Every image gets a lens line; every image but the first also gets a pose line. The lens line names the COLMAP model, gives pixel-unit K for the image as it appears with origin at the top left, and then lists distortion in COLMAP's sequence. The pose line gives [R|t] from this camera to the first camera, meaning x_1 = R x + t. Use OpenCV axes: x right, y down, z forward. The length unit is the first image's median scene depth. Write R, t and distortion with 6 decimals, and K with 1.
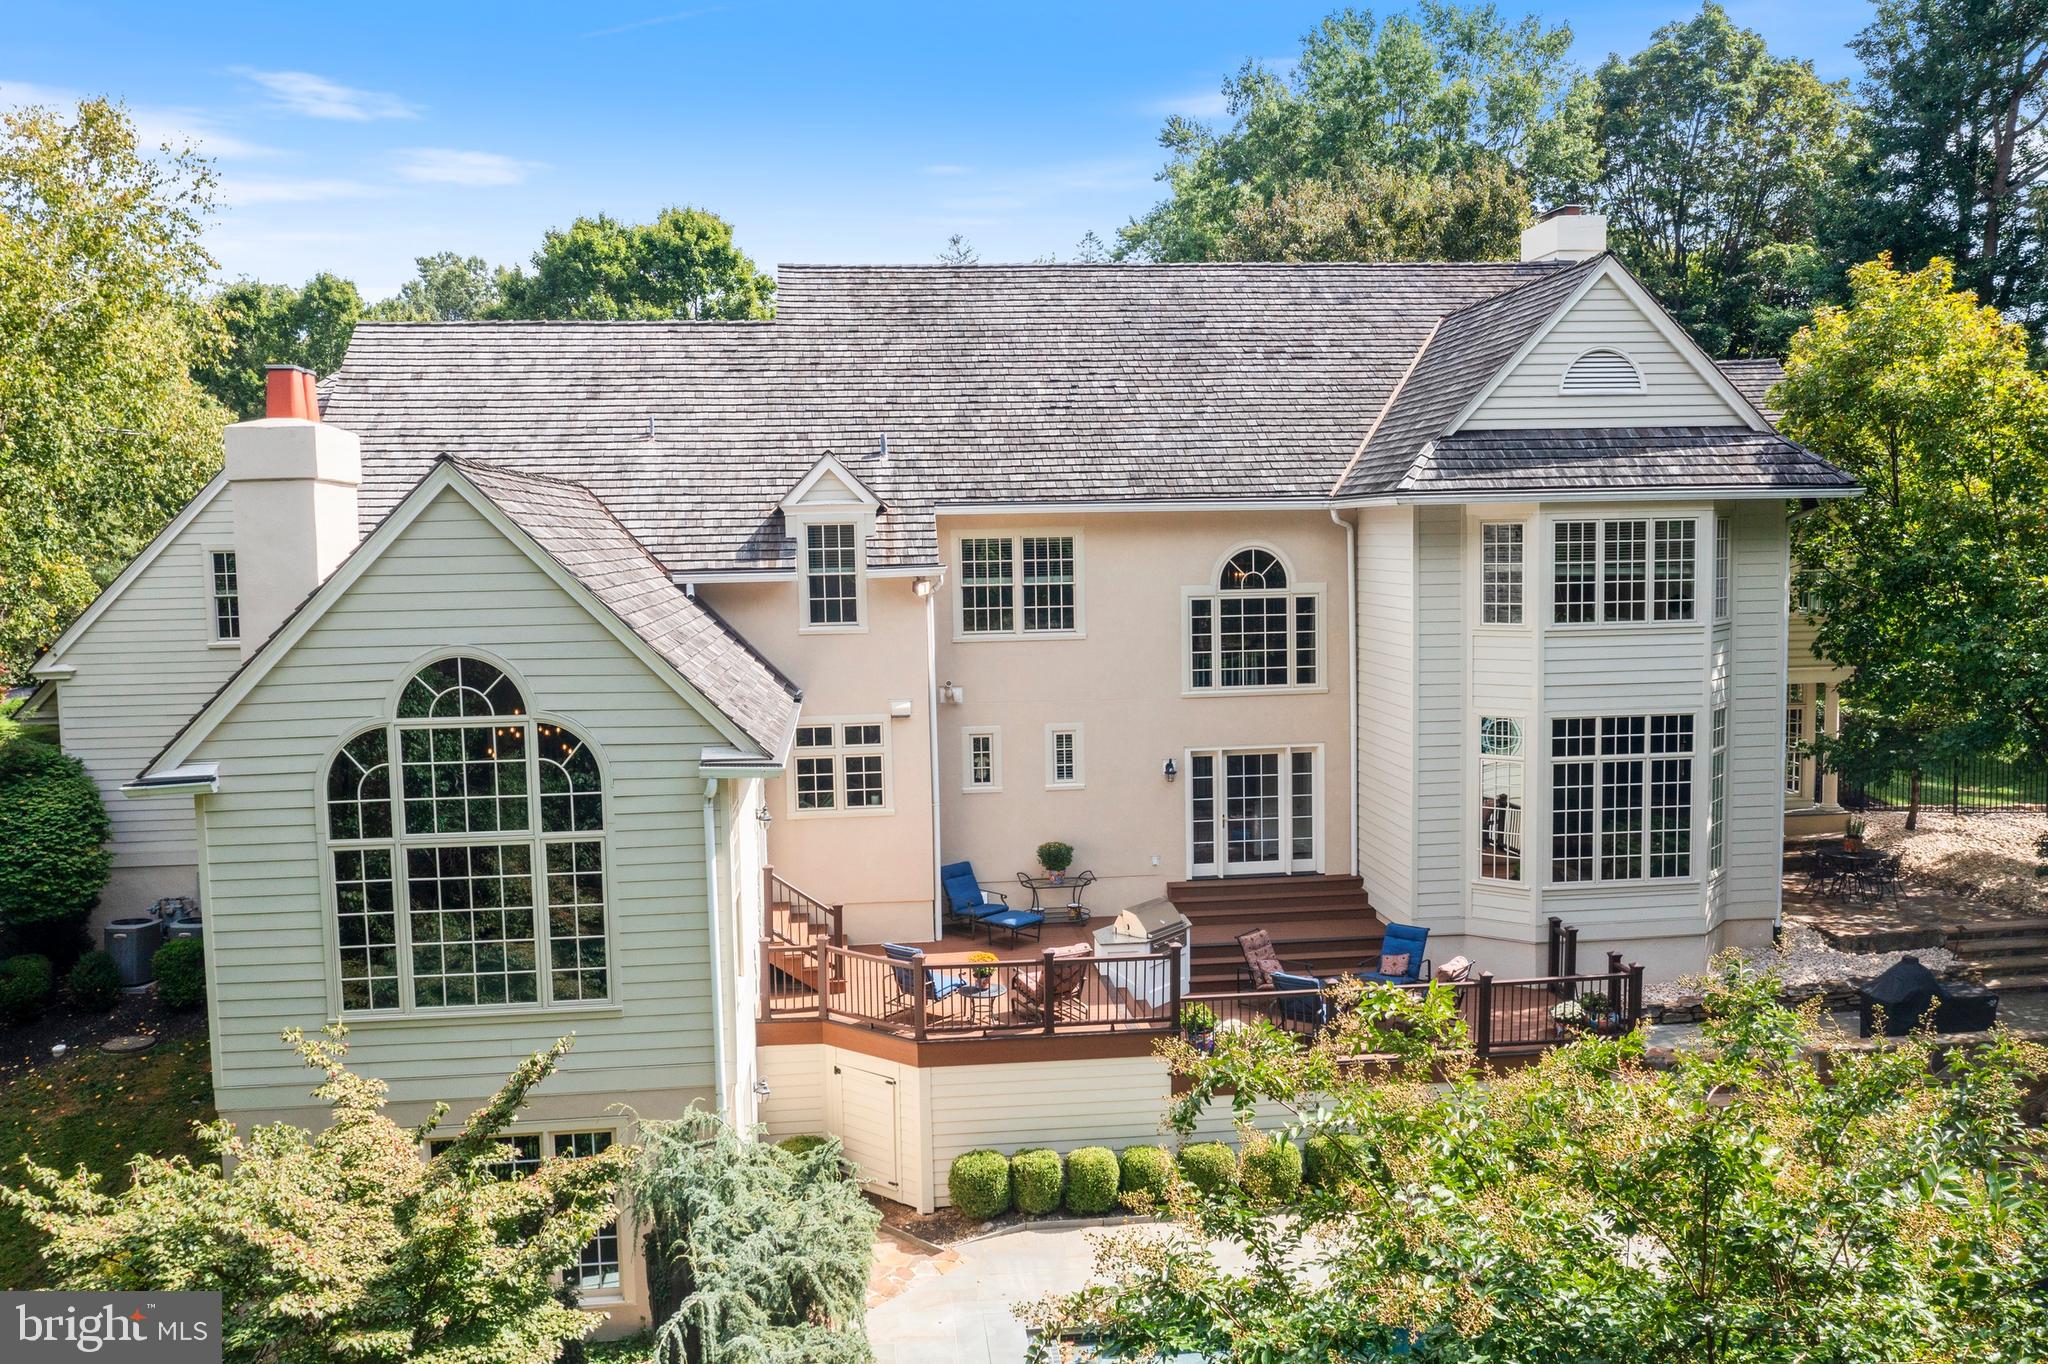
lens RADIAL K [[1622.5, 0, 1025.5], [0, 1622.5, 679.2], [0, 0, 1]] dist [-0.003767, 0.008544]
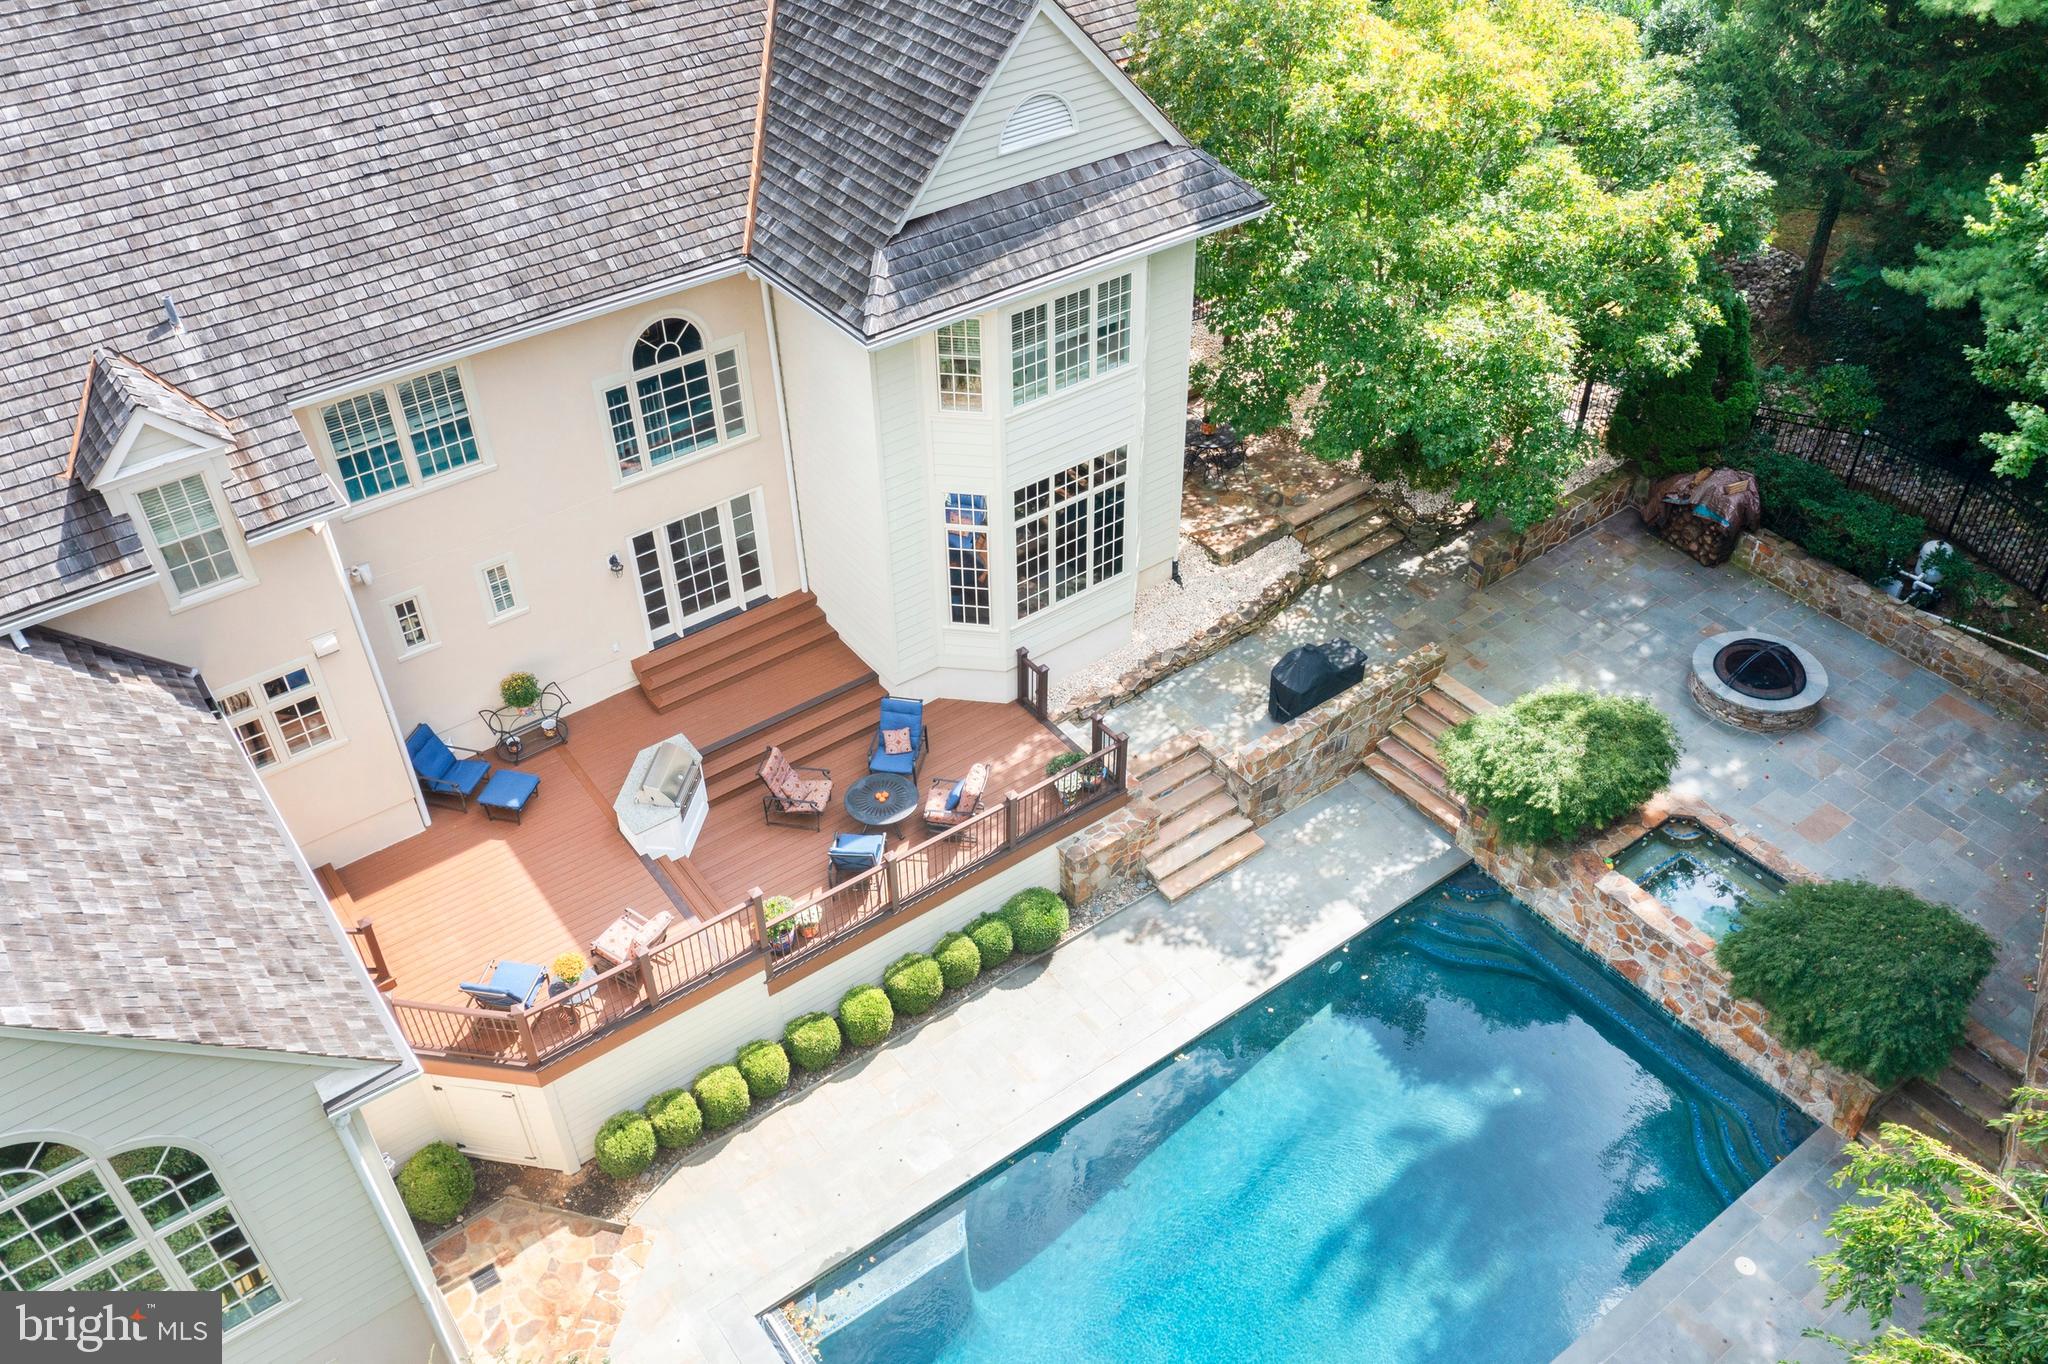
lens RADIAL K [[1622.5, 0, 1020.7], [0, 1622.5, 682.8], [0, 0, 1]] dist [-0.003767, 0.008544]
pose [[0.863432, -0.317020, 0.392408, -0.096163], [0.043453, 0.821716, 0.568238, -0.405807], [-0.502591, -0.473584, 0.723271, 0.186066]]
